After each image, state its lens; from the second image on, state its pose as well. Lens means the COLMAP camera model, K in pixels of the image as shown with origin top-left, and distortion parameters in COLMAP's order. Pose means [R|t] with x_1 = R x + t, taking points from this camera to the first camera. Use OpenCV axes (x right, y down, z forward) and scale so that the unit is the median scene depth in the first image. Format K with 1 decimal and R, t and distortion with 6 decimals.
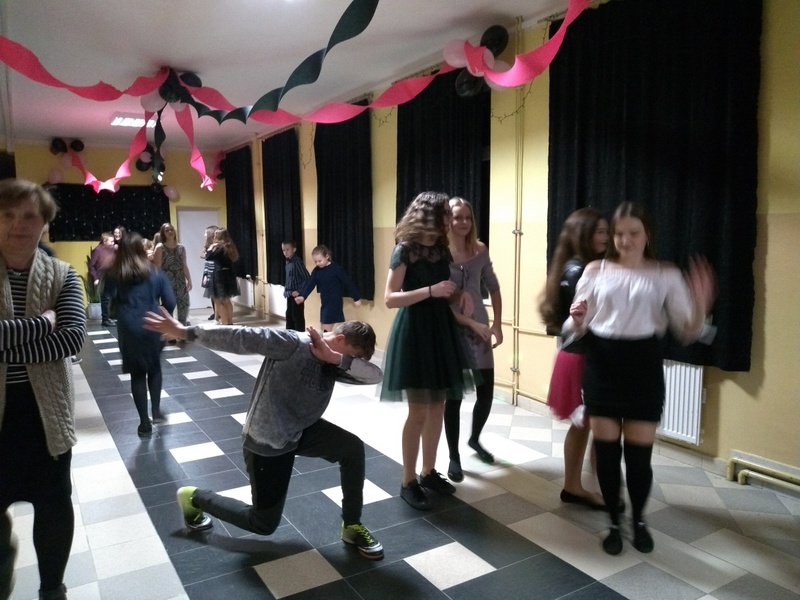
lens RADIAL K [[628.1, 0, 400.4], [0, 628.1, 300.3], [0, 0, 1]] dist [0.007024, -0.028875]
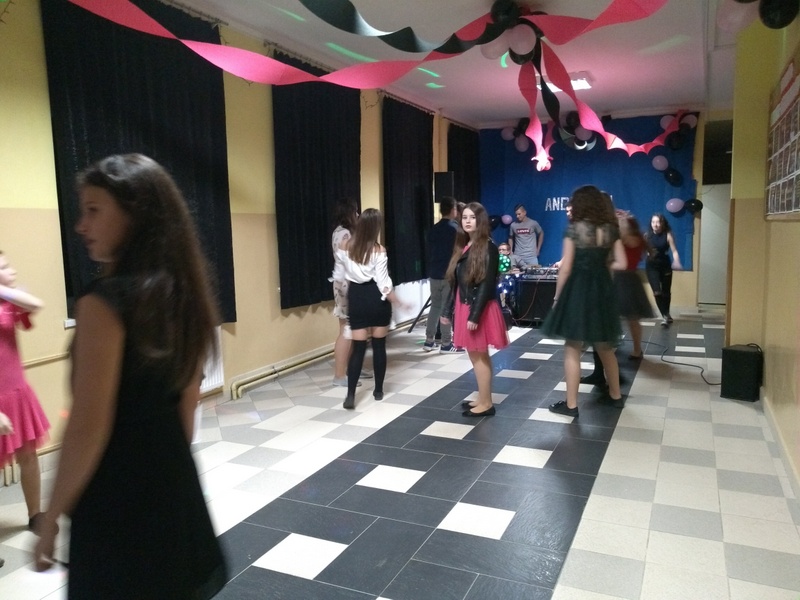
lens RADIAL K [[628.1, 0, 399.8], [0, 628.1, 302.9], [0, 0, 1]] dist [0.007024, -0.028875]
pose [[-0.558613, -0.074641, 0.826063, -0.498739], [0.115160, 0.979317, 0.166364, -0.072150], [-0.821395, 0.188063, -0.538463, 0.838403]]
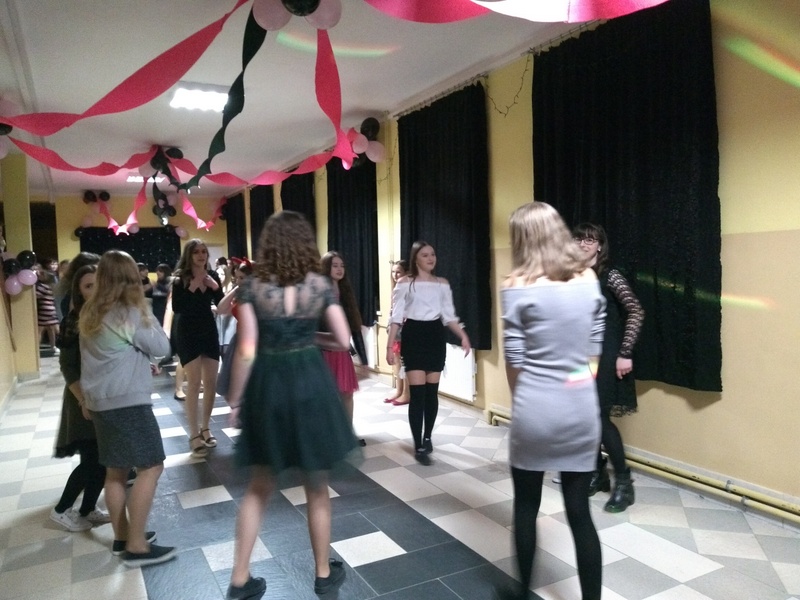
lens RADIAL K [[628.1, 0, 400.9], [0, 628.1, 299.9], [0, 0, 1]] dist [0.007024, -0.028875]
pose [[0.997947, -0.013793, -0.062550, 0.244330], [0.010938, 0.998893, -0.045754, 0.032960], [0.063112, 0.044976, 0.996992, -0.317982]]
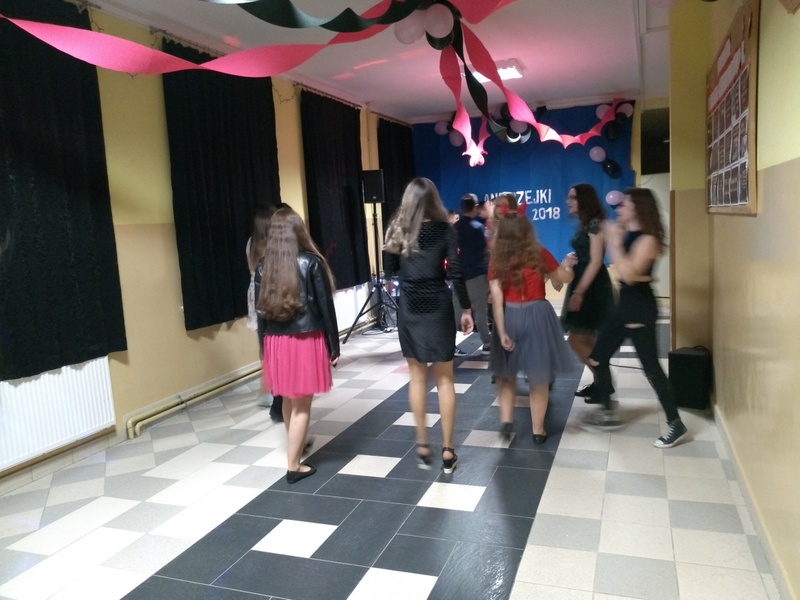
lens RADIAL K [[628.1, 0, 402.5], [0, 628.1, 301.8], [0, 0, 1]] dist [0.007024, -0.028875]
pose [[-0.623078, -0.049269, 0.780606, -0.451844], [0.145787, 0.973209, 0.177792, -0.070692], [-0.768453, 0.224581, -0.599202, 0.752375]]
